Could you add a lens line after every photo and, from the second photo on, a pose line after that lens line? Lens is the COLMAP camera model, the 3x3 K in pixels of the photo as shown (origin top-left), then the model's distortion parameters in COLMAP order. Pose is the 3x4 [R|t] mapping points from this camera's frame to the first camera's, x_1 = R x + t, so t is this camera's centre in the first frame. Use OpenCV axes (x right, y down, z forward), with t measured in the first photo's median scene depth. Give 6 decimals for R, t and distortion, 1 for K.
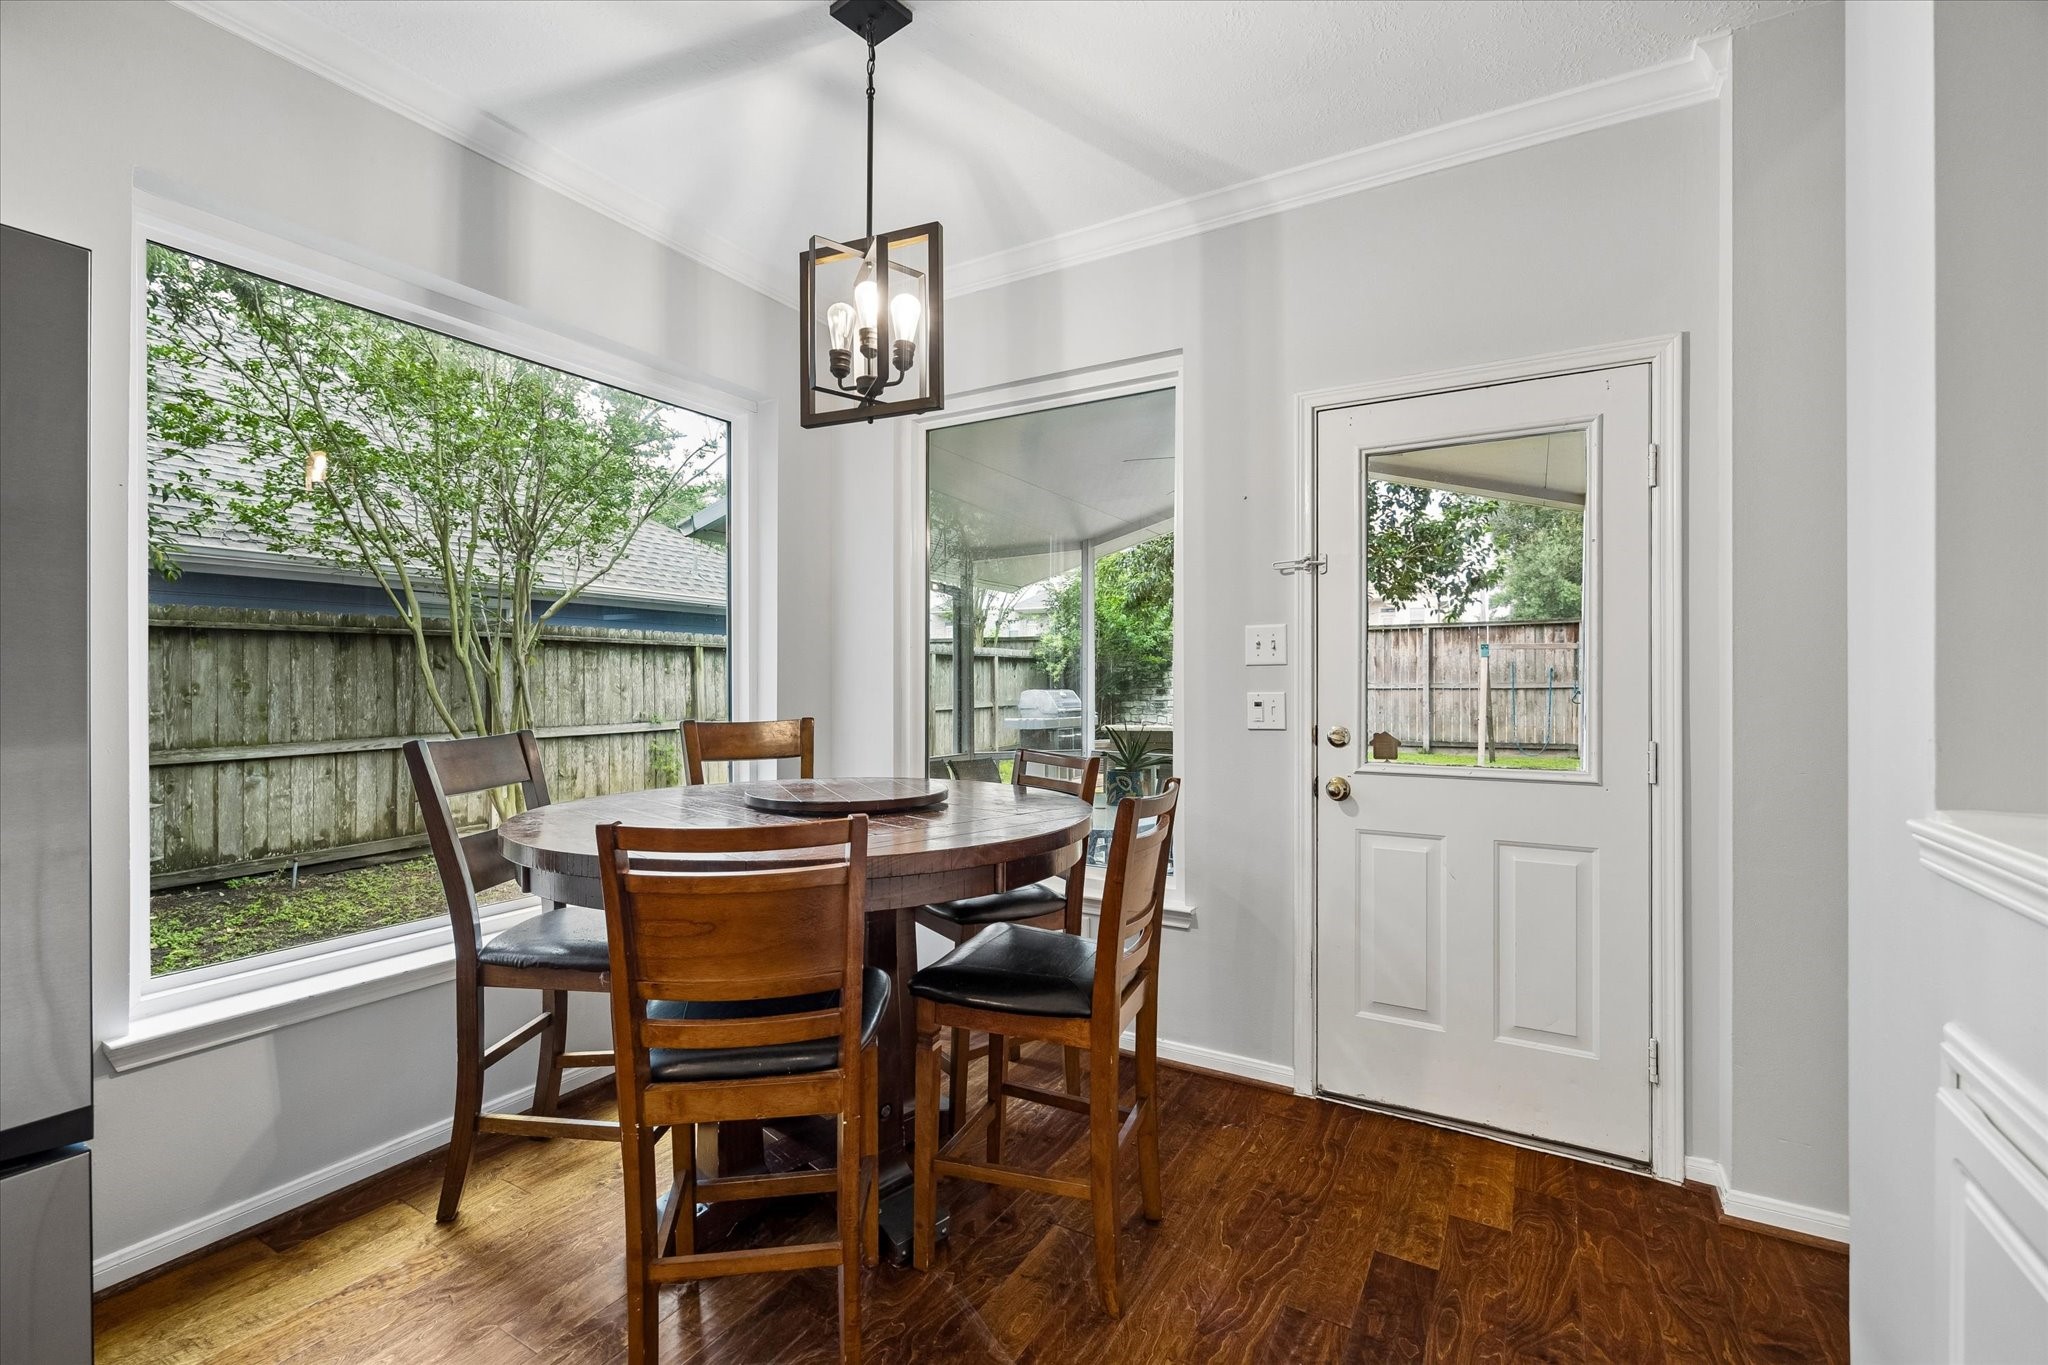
lens RADIAL K [[895.8, 0, 1033.0], [0, 895.8, 673.2], [0, 0, 1]] dist [-0.001713, -0.000138]
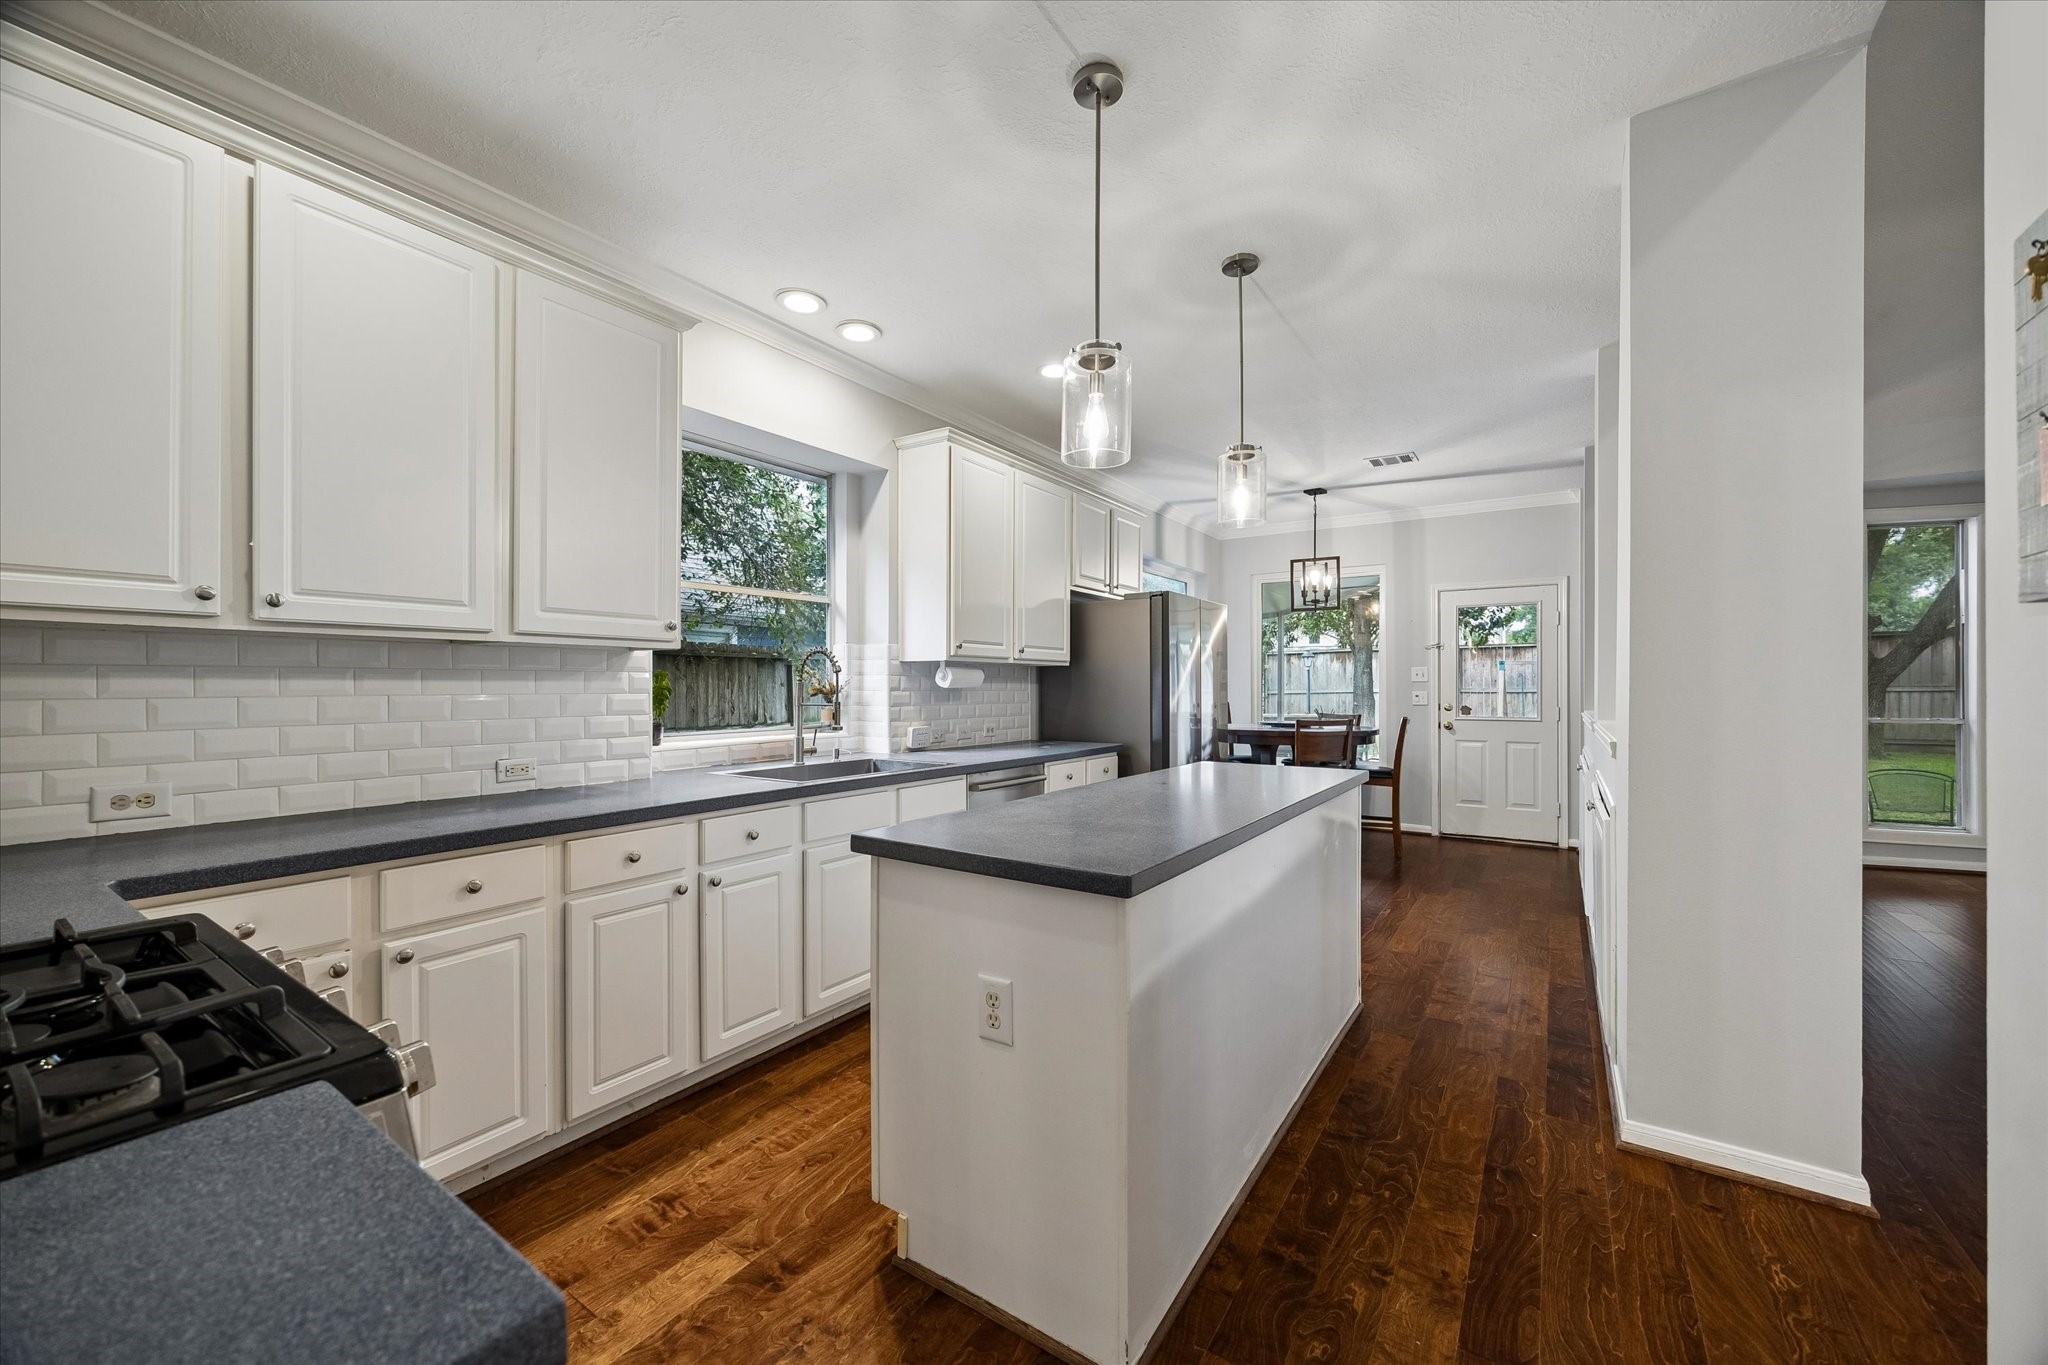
lens RADIAL K [[790.0, 0, 1024.0], [0, 790.0, 682.5], [0, 0, 1]] dist [-0.000051, 0.000010]
pose [[0.997073, -0.001442, -0.076439, -0.796867], [0.001667, 0.999994, 0.002874, -0.016397], [0.076434, -0.002993, 0.997070, -1.575271]]
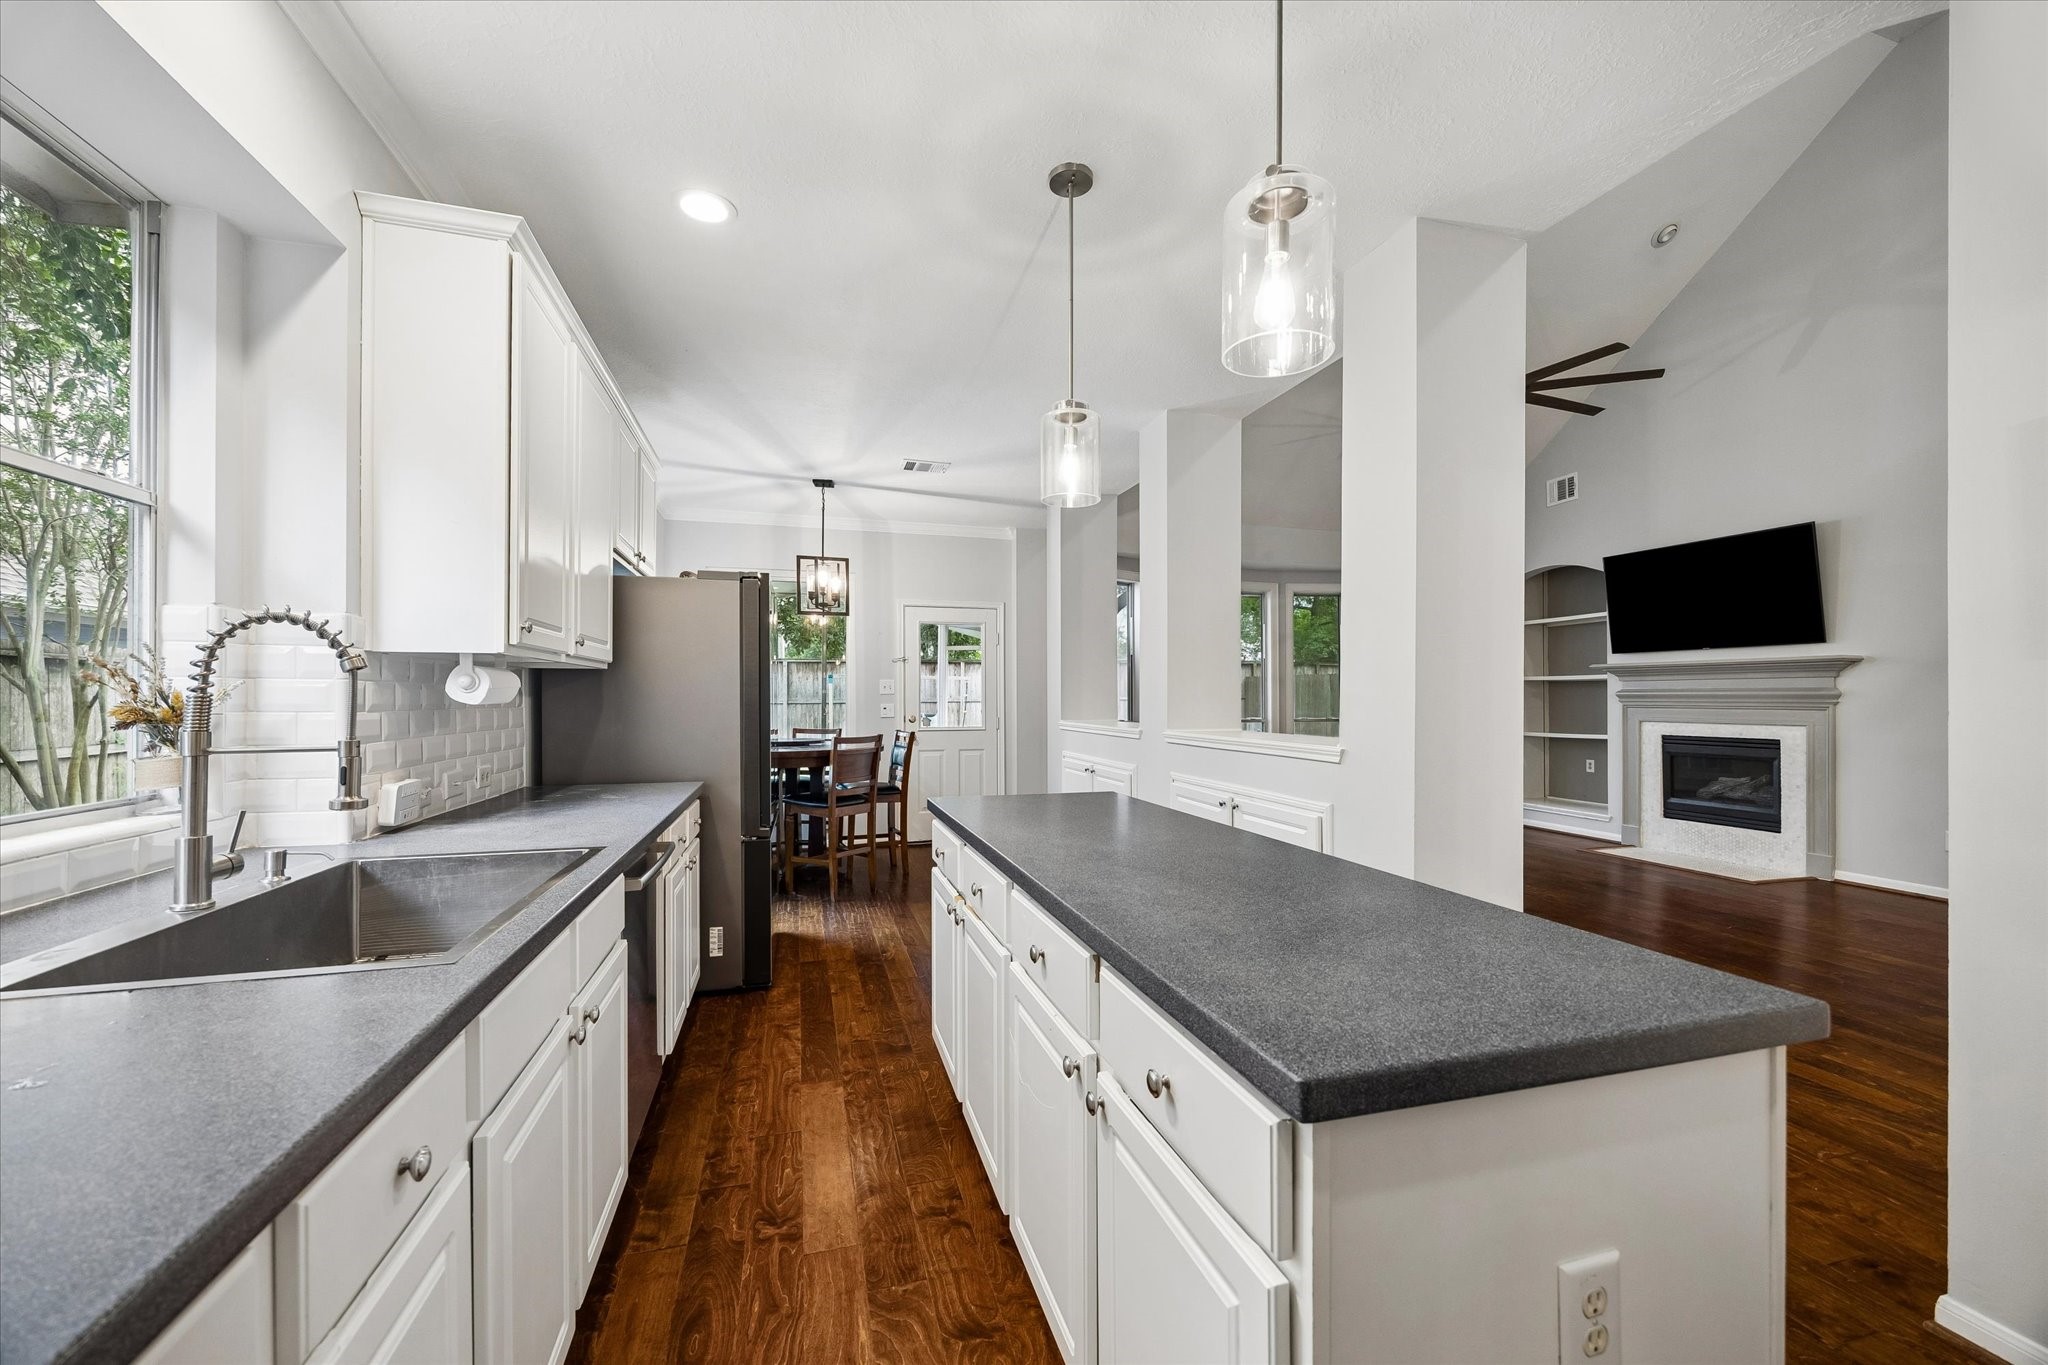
lens RADIAL K [[793.6, 0, 1034.9], [0, 793.6, 694.9], [0, 0, 1]] dist [-0.000074, 0.000045]
pose [[0.696452, 0.001259, 0.717603, -1.224012], [-0.004776, 0.999984, 0.002881, -0.017290], [-0.717588, -0.005434, 0.696447, -1.079232]]
